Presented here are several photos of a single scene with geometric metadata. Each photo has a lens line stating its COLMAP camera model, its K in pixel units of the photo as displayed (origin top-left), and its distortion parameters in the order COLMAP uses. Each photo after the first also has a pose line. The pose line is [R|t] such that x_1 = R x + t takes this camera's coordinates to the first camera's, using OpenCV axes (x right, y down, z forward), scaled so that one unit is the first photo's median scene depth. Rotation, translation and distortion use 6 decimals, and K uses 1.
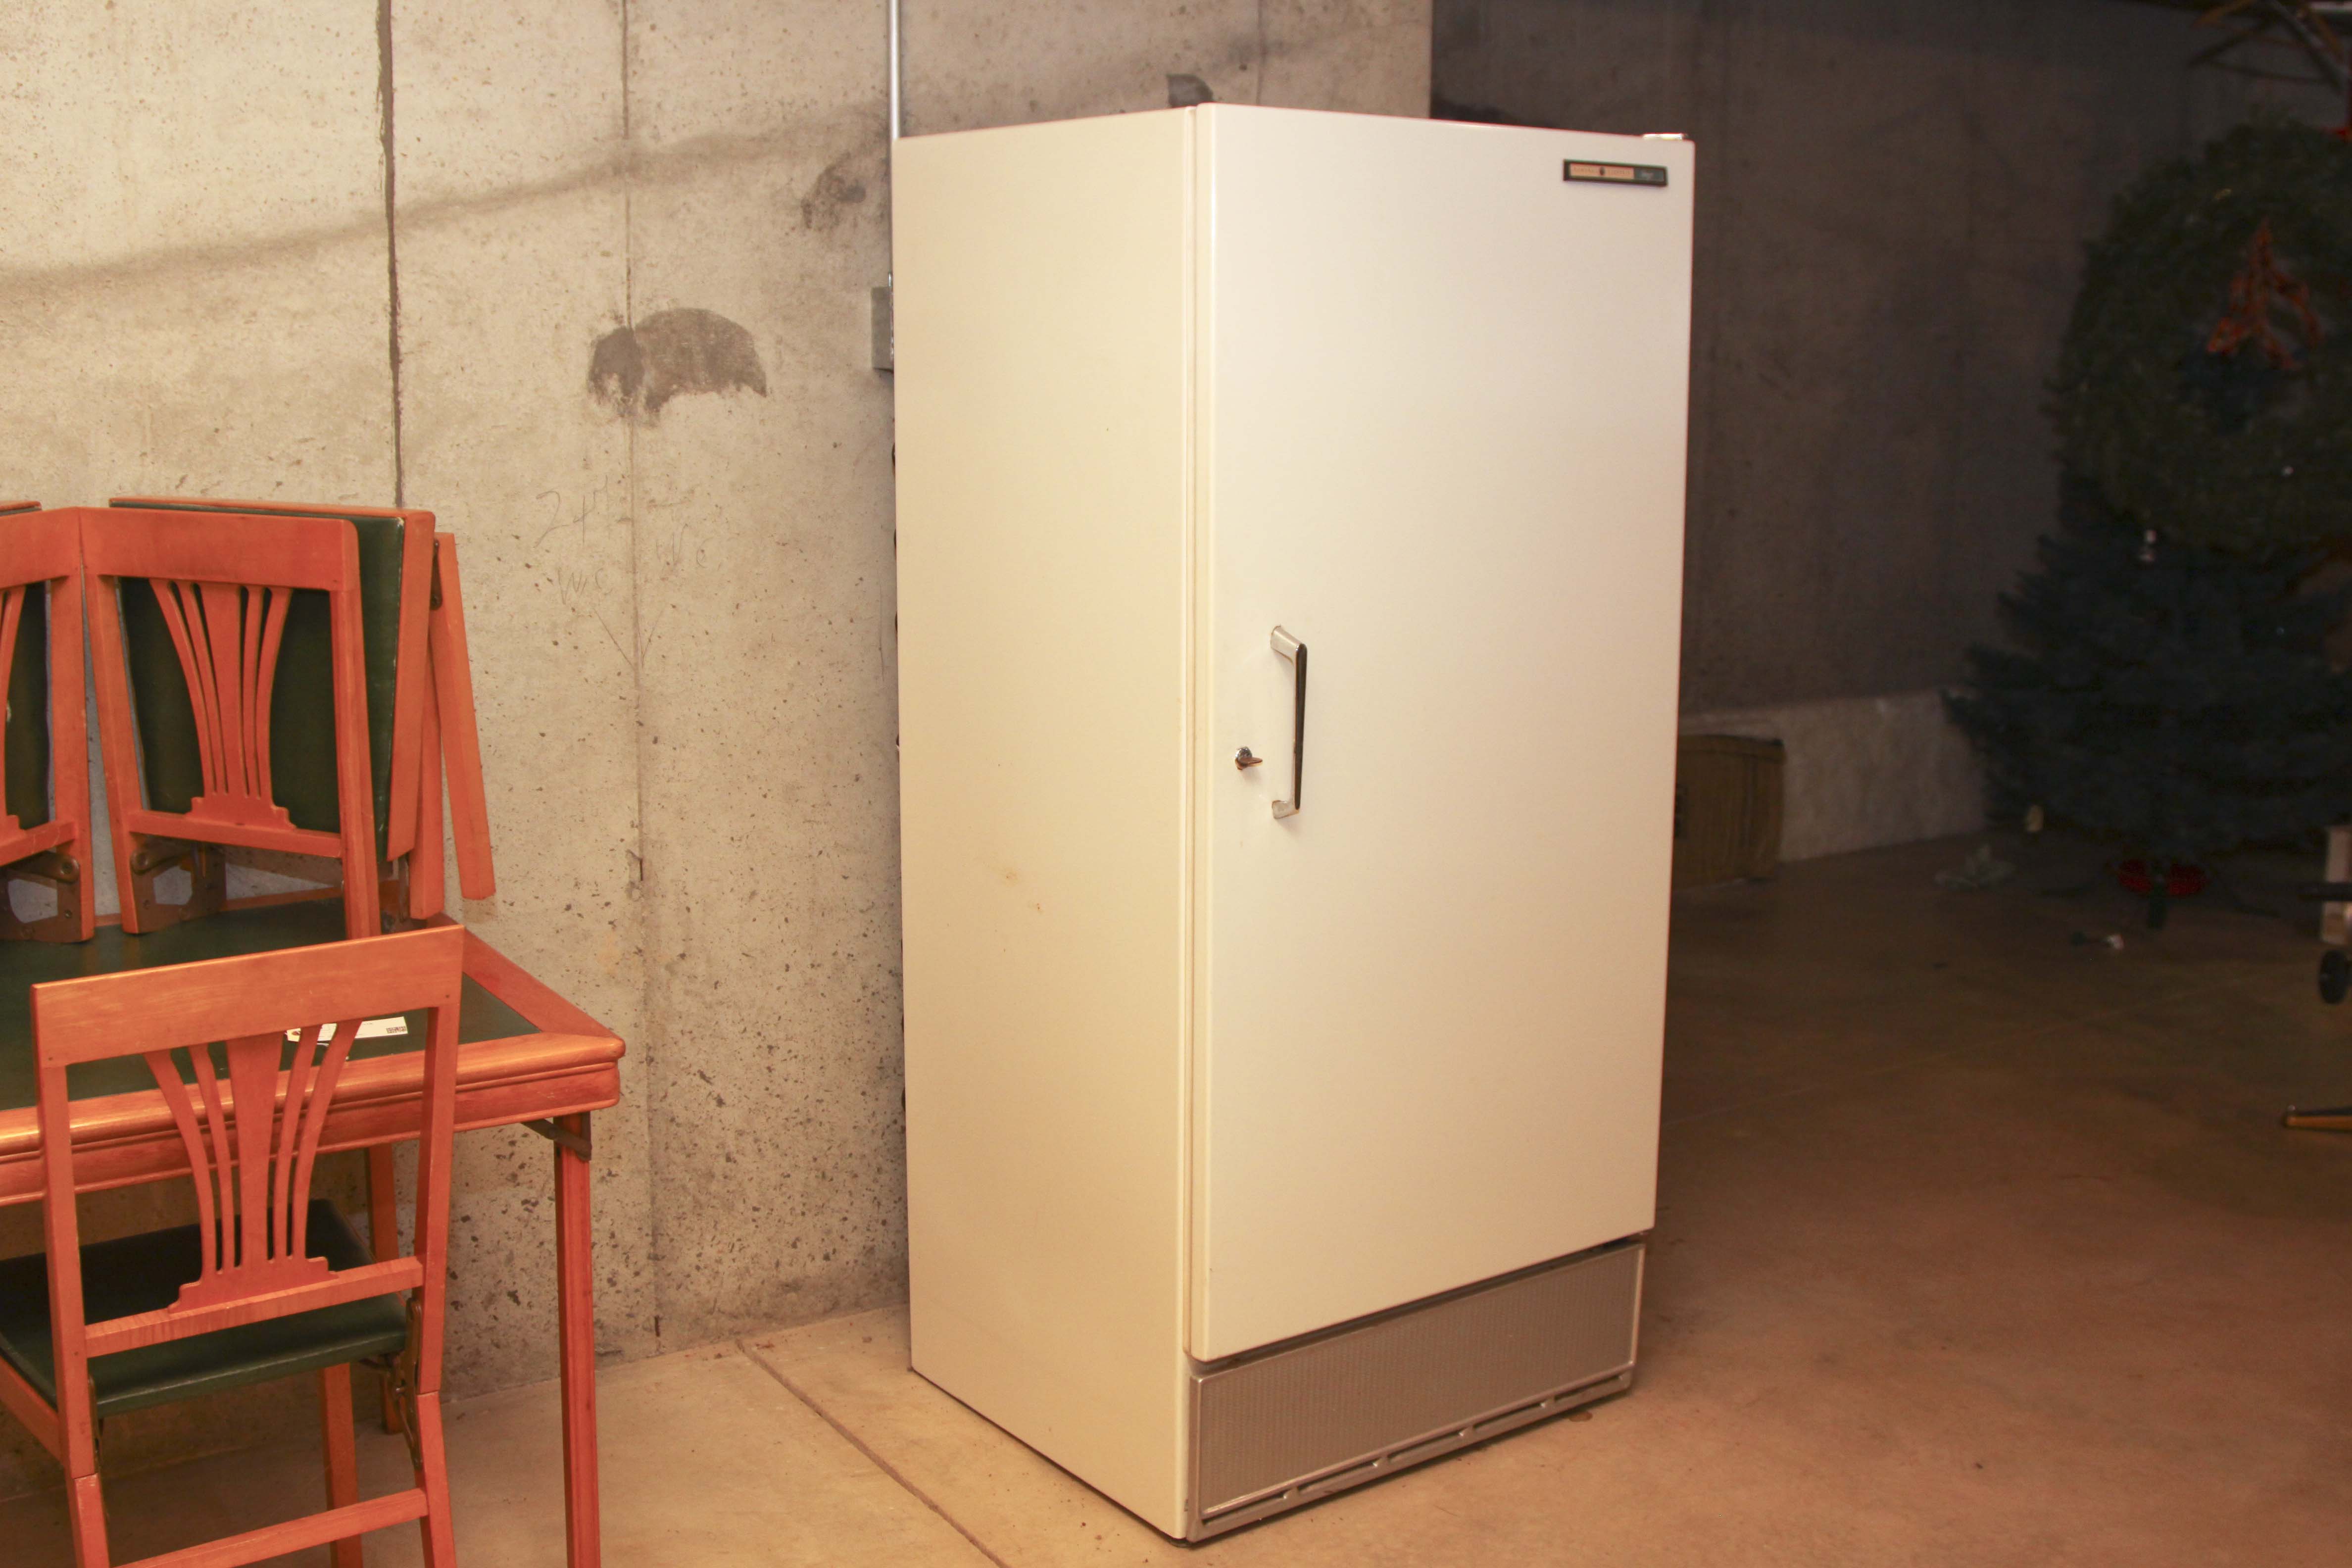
lens RADIAL K [[2514.3, 0, 1215.3], [0, 2514.3, 793.5], [0, 0, 1]] dist [-0.116740, 0.000000]
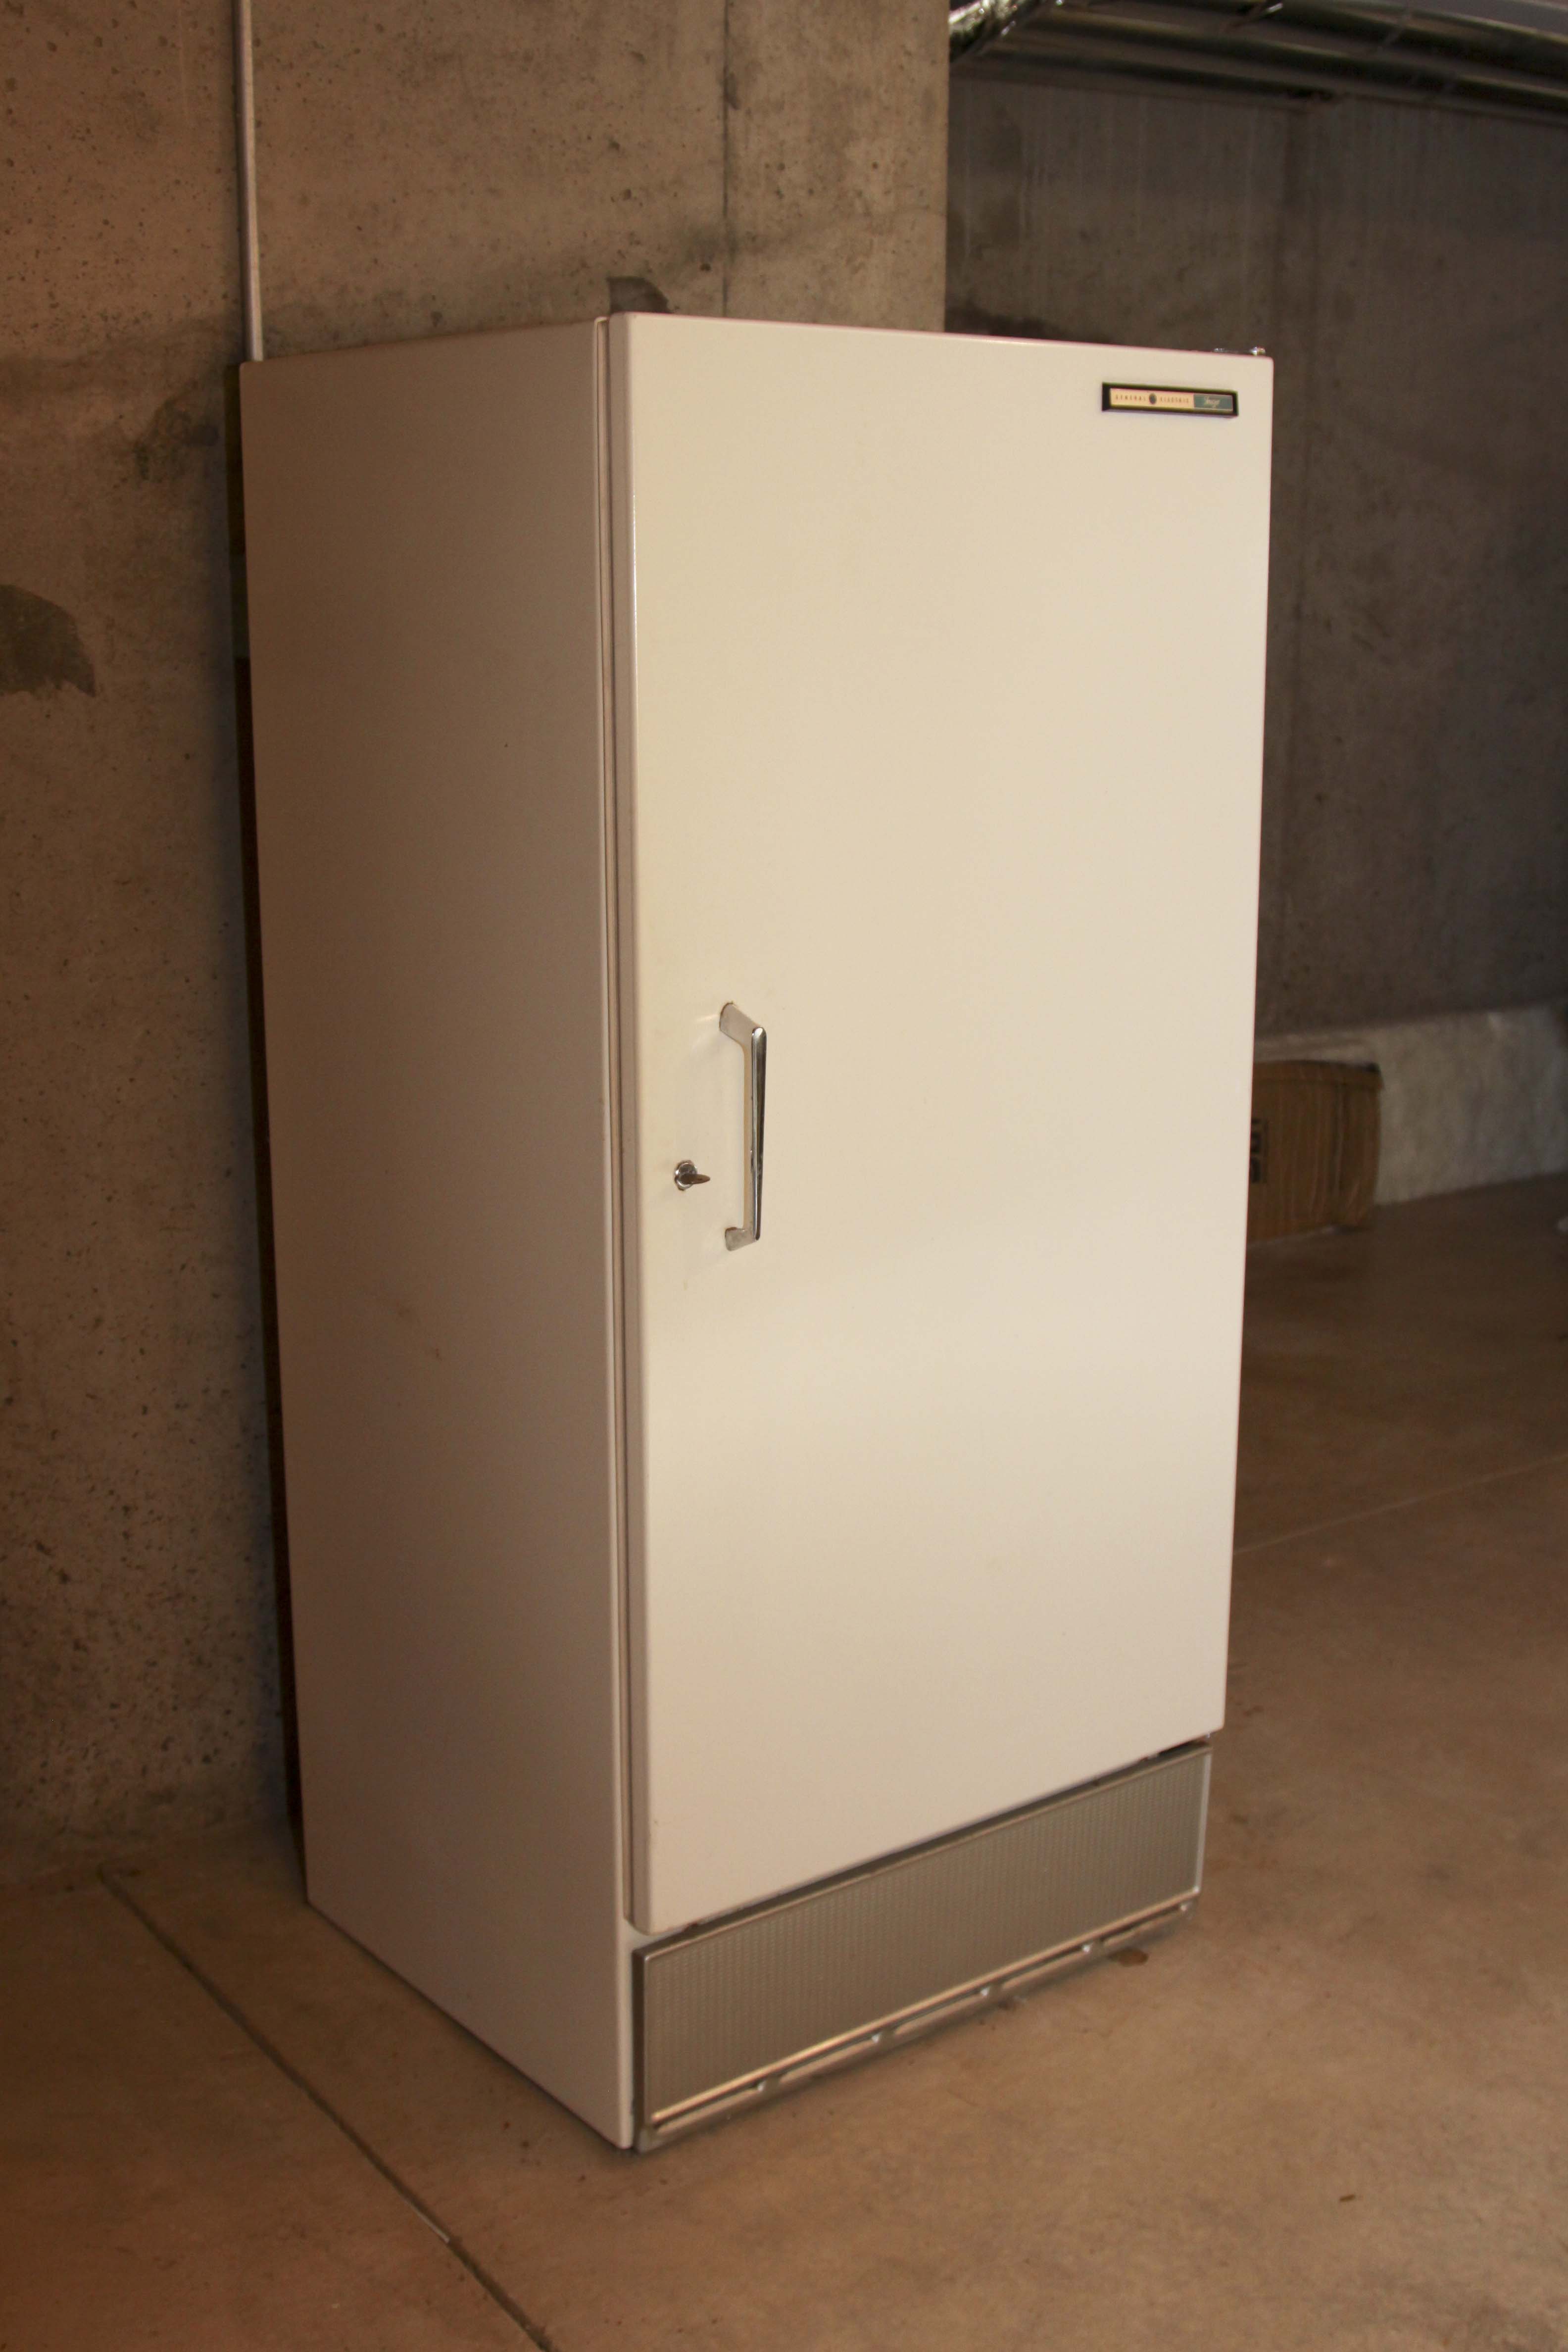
lens RADIAL K [[2722.5, 0, 796.7], [0, 2722.5, 1218.2], [0, 0, 1]] dist [-0.082453, 0.000000]
pose [[0.999866, -0.009510, 0.013356, 0.027777], [0.008808, 0.998624, 0.051688, -0.035814], [-0.013829, -0.051563, 0.998574, 0.136313]]
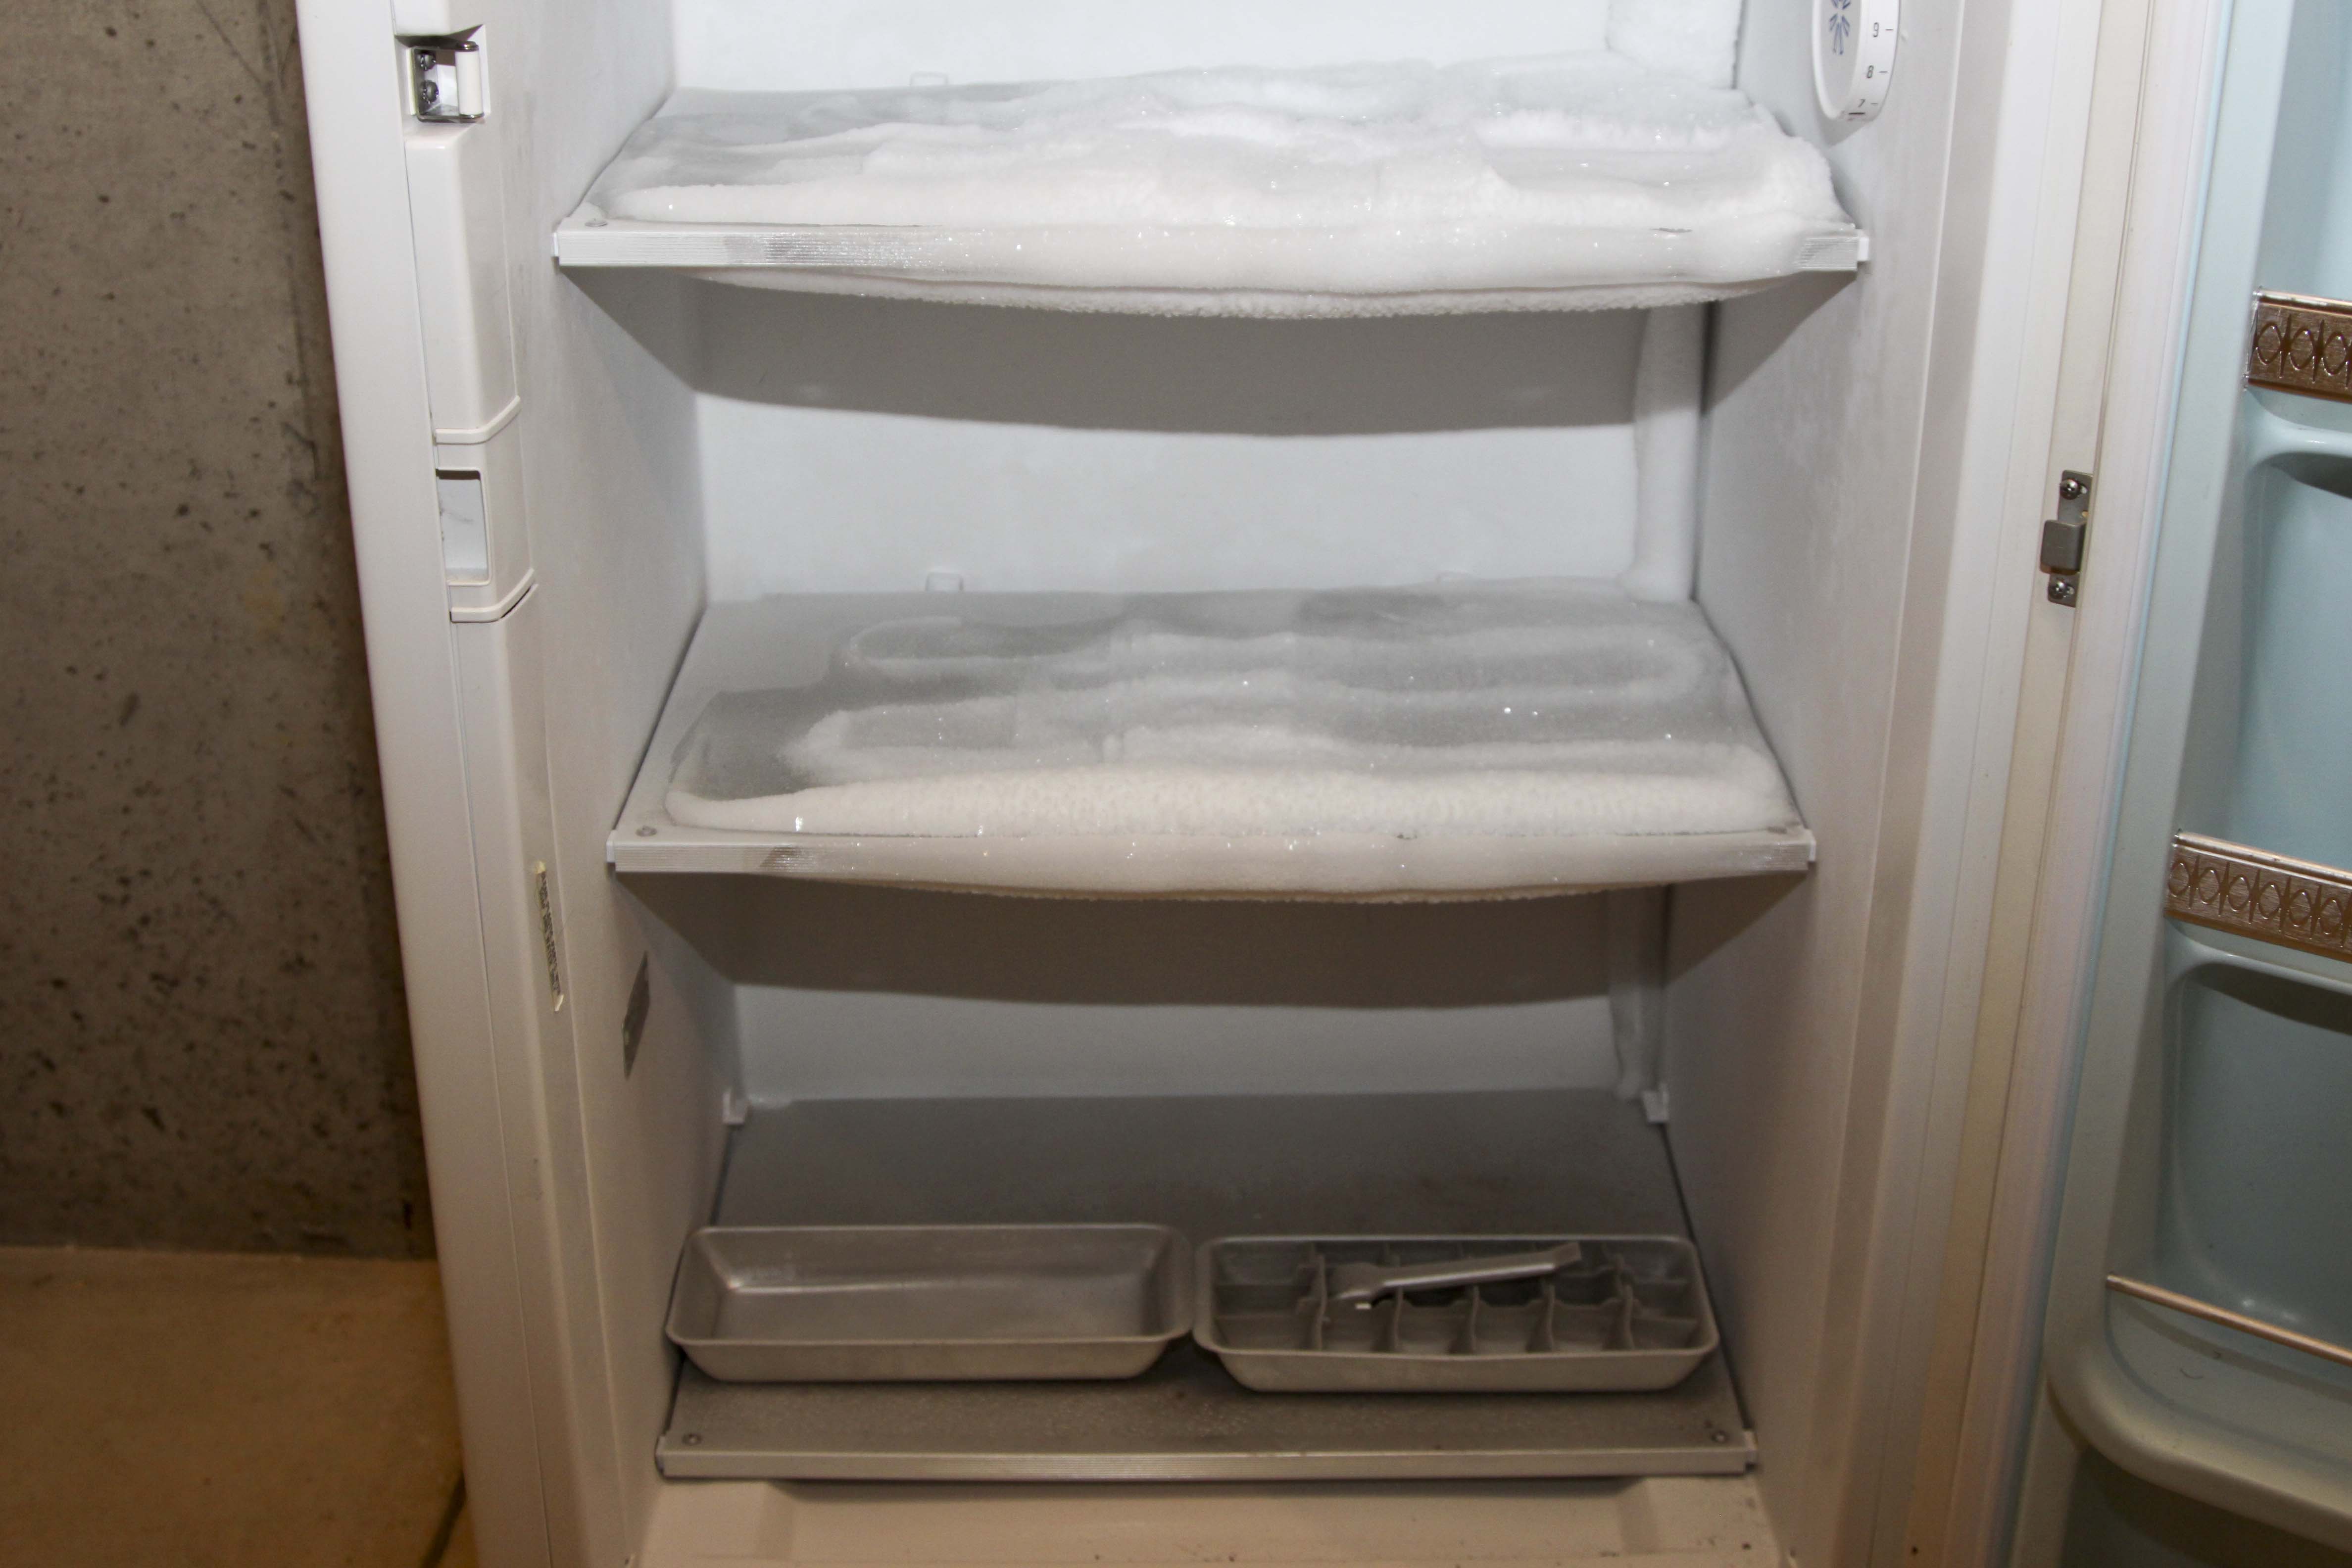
lens RADIAL K [[2914.6, 0, 1208.1], [0, 2914.6, 783.1], [0, 0, 1]] dist [-0.071640, 0.000000]
pose [[0.806333, 0.236955, -0.541922, 0.286956], [-0.110390, 0.960433, 0.255698, -0.084736], [0.581069, -0.146355, 0.800587, 0.585221]]
